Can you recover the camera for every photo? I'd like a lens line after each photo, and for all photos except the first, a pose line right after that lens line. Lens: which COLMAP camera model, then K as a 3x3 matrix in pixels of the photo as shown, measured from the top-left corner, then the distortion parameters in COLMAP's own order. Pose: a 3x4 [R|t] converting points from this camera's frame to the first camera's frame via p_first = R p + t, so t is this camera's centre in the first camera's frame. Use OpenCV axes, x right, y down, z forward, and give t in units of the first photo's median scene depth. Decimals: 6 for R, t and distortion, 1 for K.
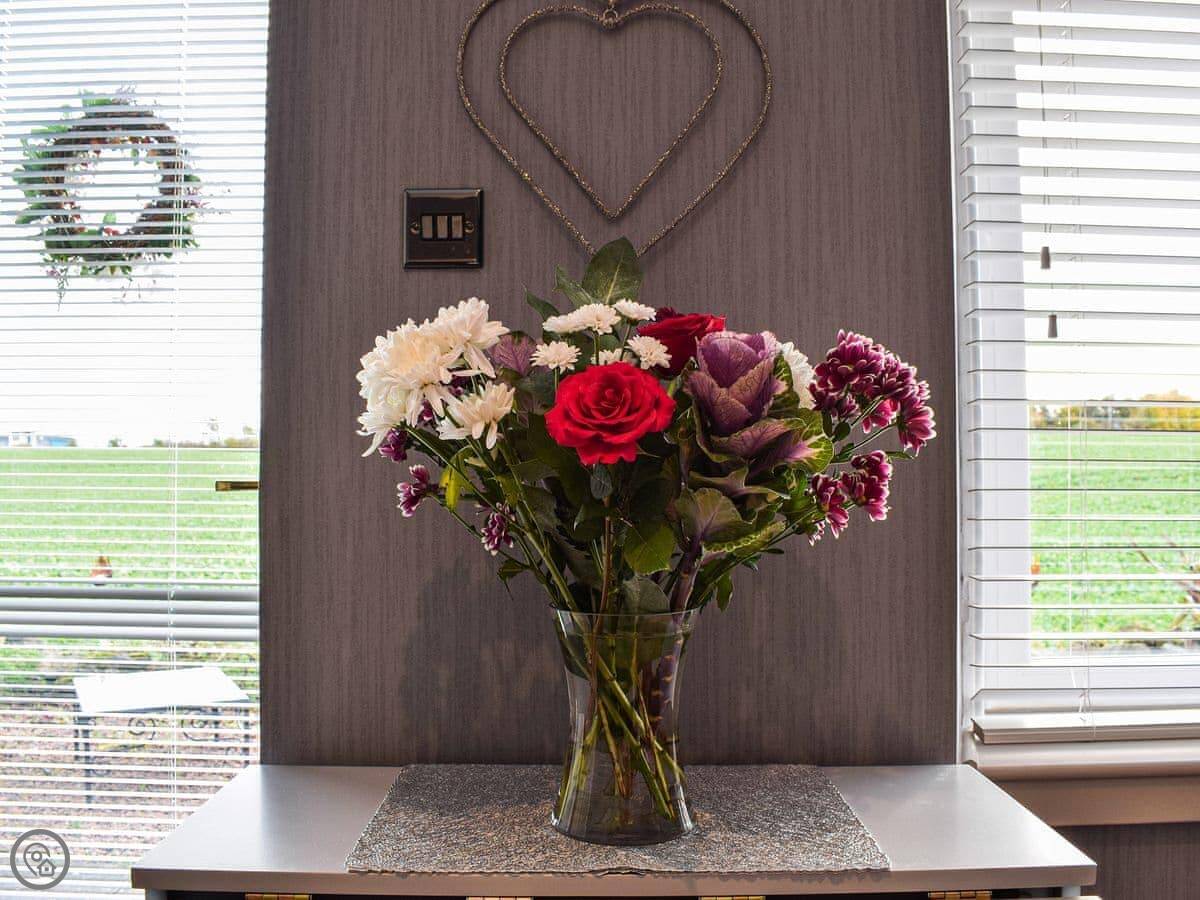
lens RADIAL K [[1094.9, 0, 600.0], [0, 1094.9, 450.0], [0, 0, 1]] dist [-0.089387, 0.003835]
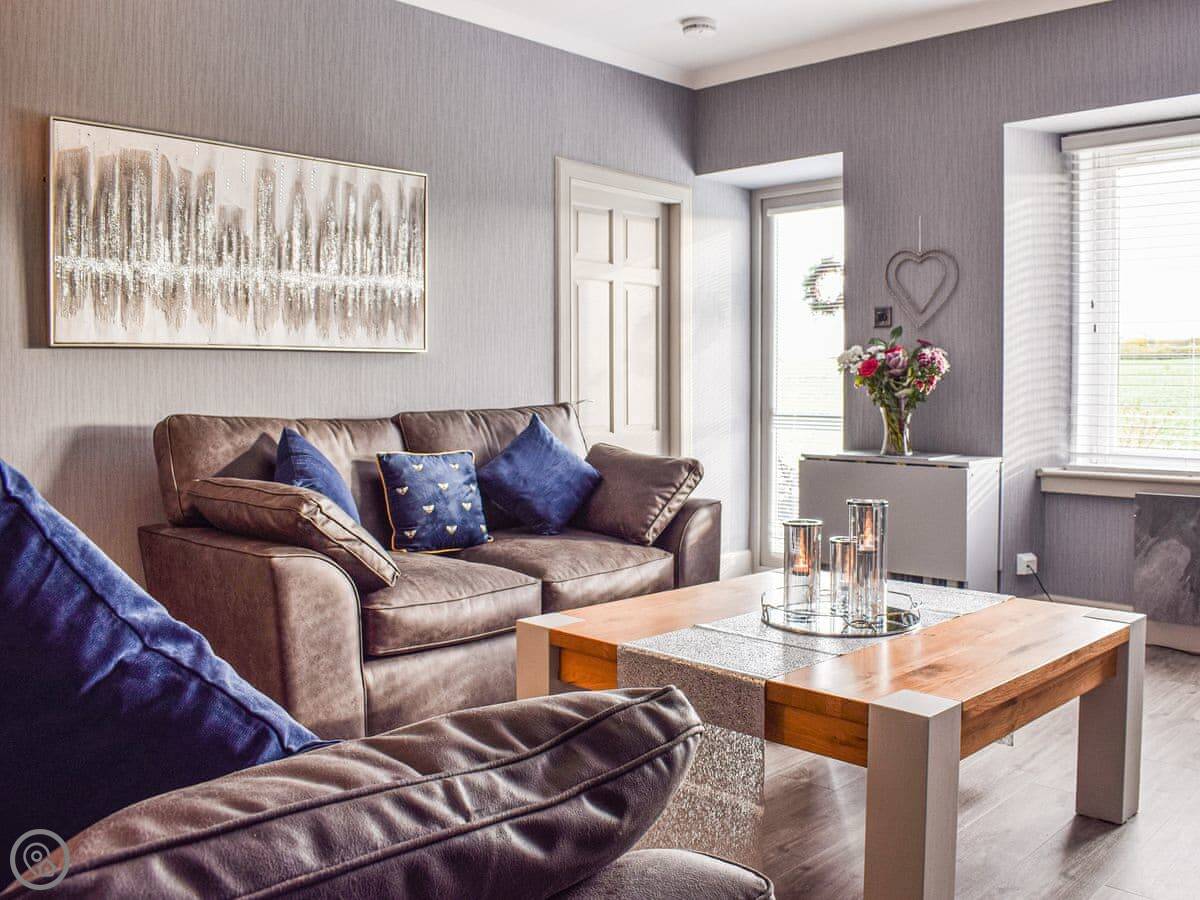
lens RADIAL K [[1094.9, 0, 600.0], [0, 1094.9, 450.0], [0, 0, 1]] dist [-0.089387, 0.003835]
pose [[0.713662, 0.032700, -0.699727, 1.830101], [0.006926, 0.998532, 0.053727, 0.043402], [0.700456, -0.043189, 0.712387, -2.408272]]
